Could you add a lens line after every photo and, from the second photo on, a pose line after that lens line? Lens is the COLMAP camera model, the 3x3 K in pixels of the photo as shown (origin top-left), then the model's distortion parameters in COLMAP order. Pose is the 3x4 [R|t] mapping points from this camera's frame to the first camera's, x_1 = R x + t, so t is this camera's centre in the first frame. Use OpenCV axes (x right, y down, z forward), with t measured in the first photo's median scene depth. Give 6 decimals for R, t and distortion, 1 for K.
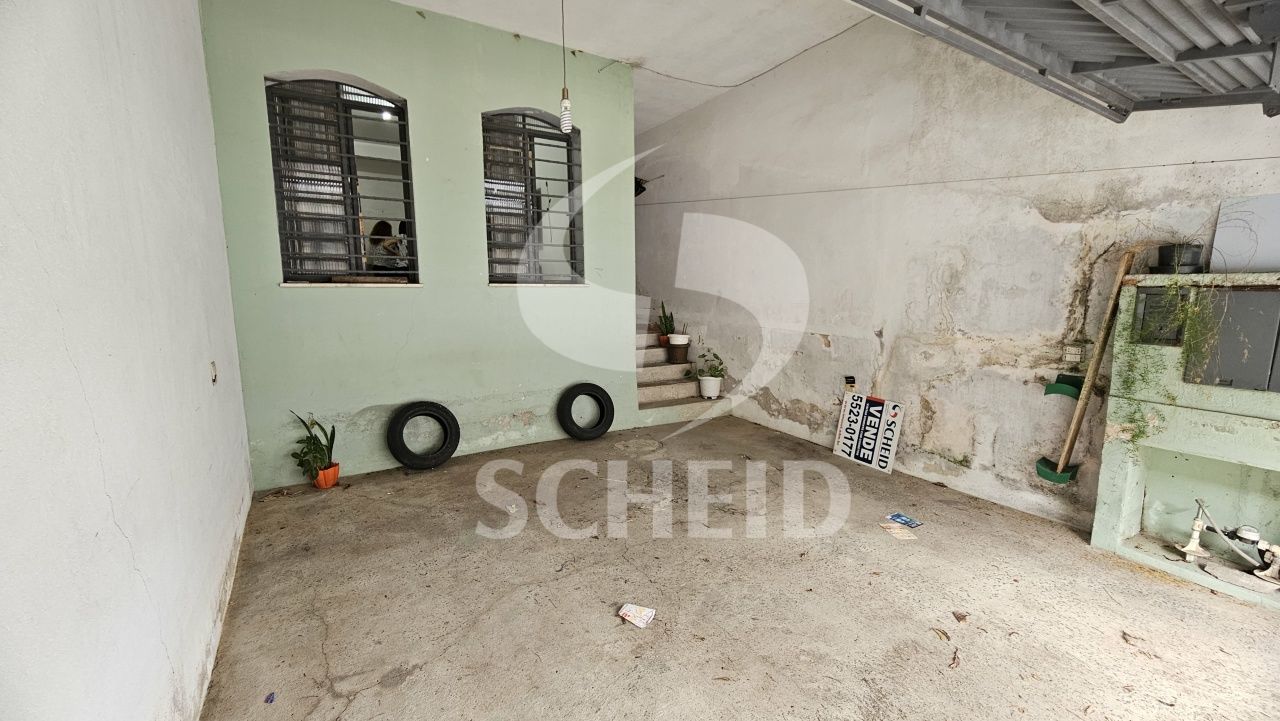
lens RADIAL K [[528.5, 0, 636.3], [0, 528.5, 358.1], [0, 0, 1]] dist [-0.001560, 0.000513]
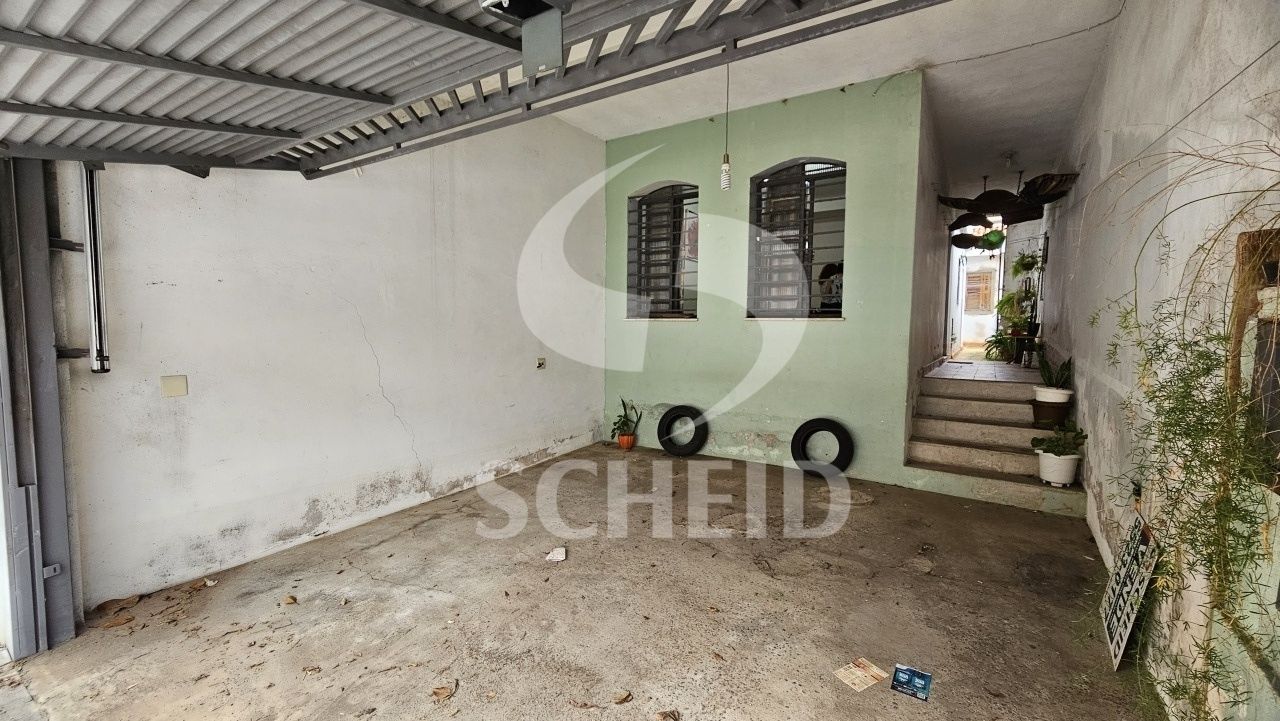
lens RADIAL K [[528.5, 0, 638.2], [0, 528.5, 359.6], [0, 0, 1]] dist [-0.001560, 0.000513]
pose [[0.412666, 0.063926, -0.908636, 0.733381], [-0.123843, 0.992209, 0.013561, -0.036821], [0.902424, 0.106932, 0.417368, 0.312175]]
